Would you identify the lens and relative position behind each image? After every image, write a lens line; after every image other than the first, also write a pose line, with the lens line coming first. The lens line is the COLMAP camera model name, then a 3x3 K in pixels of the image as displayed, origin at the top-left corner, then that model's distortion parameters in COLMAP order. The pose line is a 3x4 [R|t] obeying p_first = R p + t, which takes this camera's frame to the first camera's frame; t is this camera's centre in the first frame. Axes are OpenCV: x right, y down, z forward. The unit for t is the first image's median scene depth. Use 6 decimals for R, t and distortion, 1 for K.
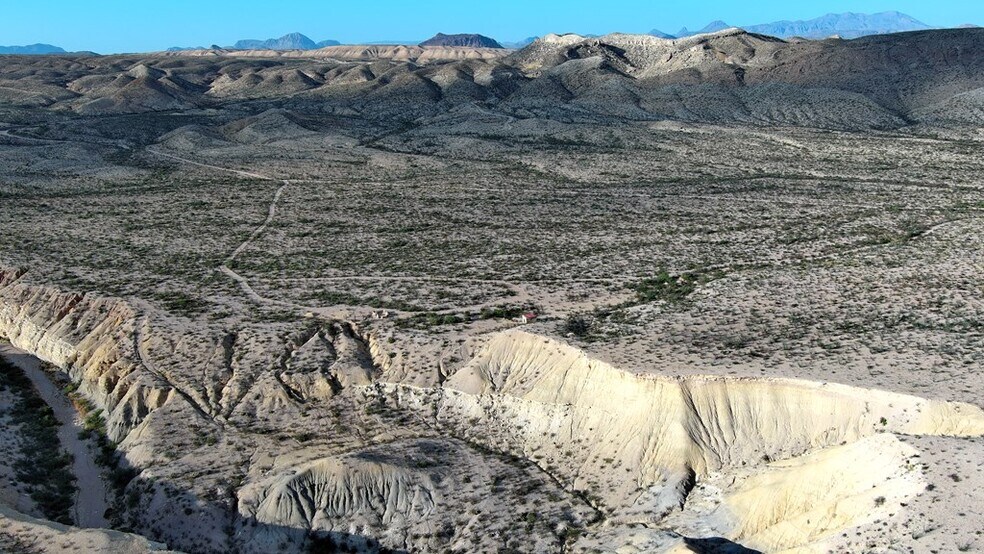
lens RADIAL K [[763.1, 0, 492.1], [0, 763.1, 276.9], [0, 0, 1]] dist [0.022122, -0.030623]
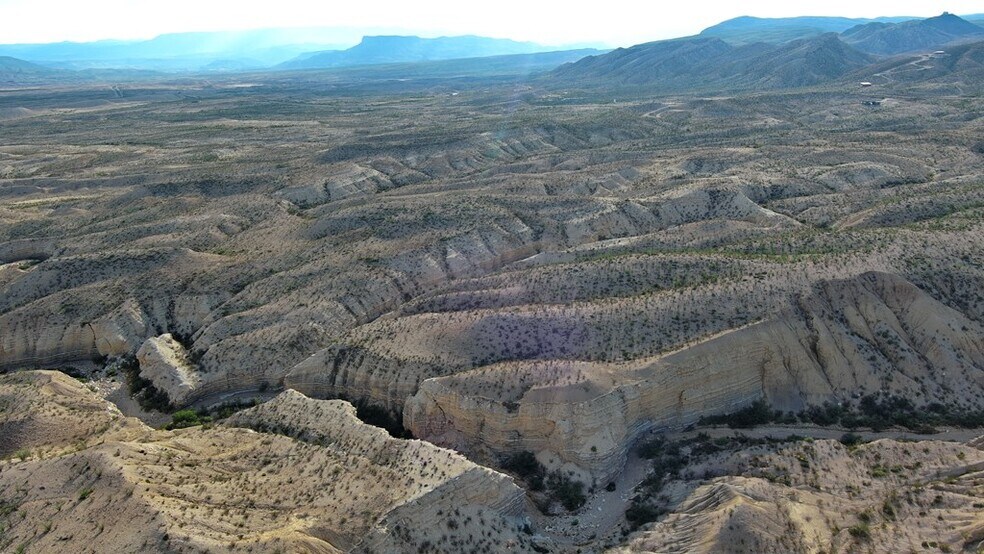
lens RADIAL K [[763.1, 0, 489.4], [0, 763.1, 282.4], [0, 0, 1]] dist [0.022122, -0.030623]
pose [[-0.616588, 0.266992, -0.740631, 0.463903], [-0.197205, 0.858371, 0.473613, -0.281193], [0.762187, 0.438080, -0.476609, 1.001328]]
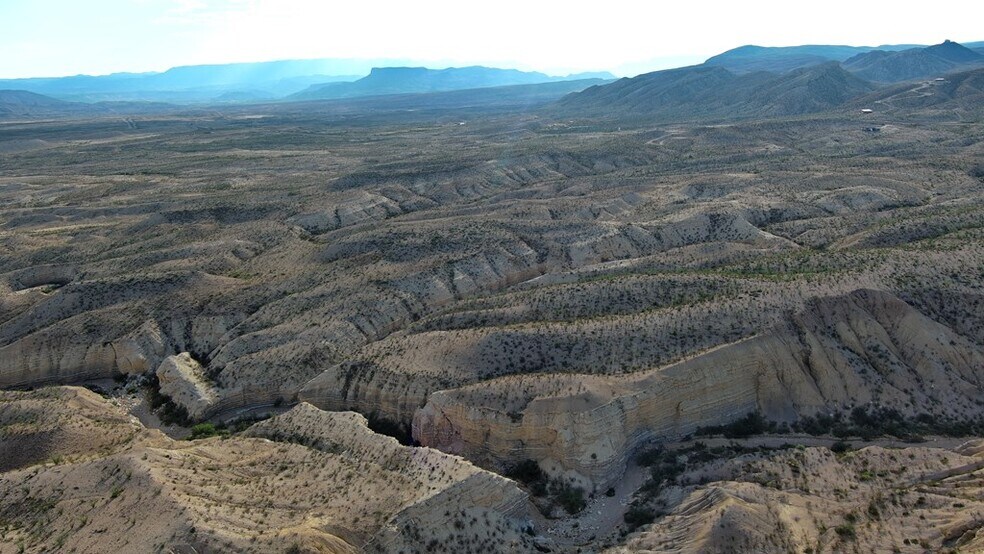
lens RADIAL K [[763.1, 0, 488.8], [0, 763.1, 277.3], [0, 0, 1]] dist [0.022122, -0.030623]
pose [[-0.624037, 0.237631, -0.744385, 0.505837], [-0.188500, 0.878721, 0.438540, -0.294486], [0.758318, 0.413982, -0.503561, 1.038098]]
